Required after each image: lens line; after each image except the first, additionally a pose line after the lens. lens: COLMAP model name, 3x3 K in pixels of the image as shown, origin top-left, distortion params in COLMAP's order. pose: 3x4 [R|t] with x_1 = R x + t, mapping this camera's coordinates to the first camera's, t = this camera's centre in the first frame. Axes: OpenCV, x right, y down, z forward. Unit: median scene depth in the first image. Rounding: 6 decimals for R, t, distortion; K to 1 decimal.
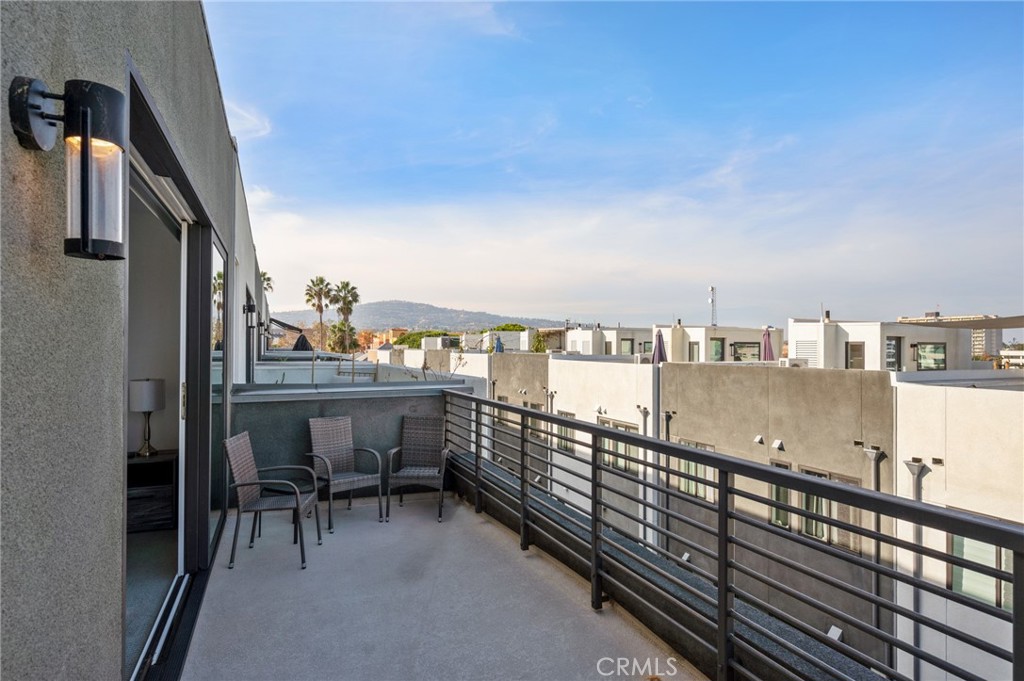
lens RADIAL K [[544.2, 0, 506.6], [0, 544.2, 342.5], [0, 0, 1]] dist [0.003453, -0.000049]
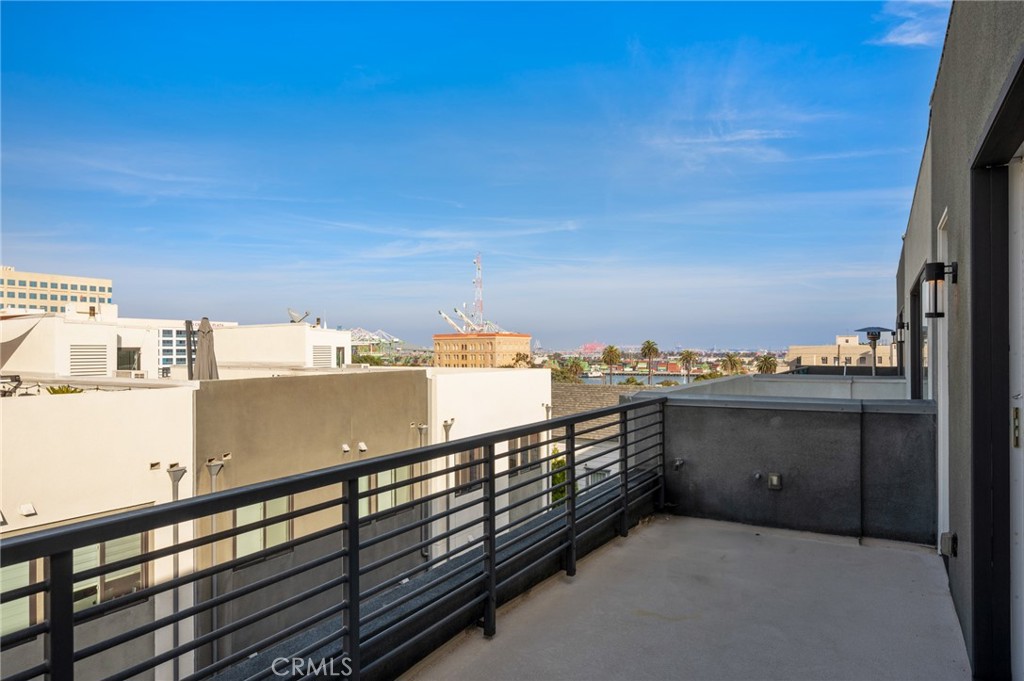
lens RADIAL K [[603.4, 0, 506.8], [0, 603.4, 346.4], [0, 0, 1]] dist [-0.000045, 0.000543]
pose [[-0.574945, -0.002257, 0.818189, -0.597622], [-0.009900, 0.999942, -0.004199, 0.009419], [-0.818132, -0.010514, -0.574934, 1.382497]]
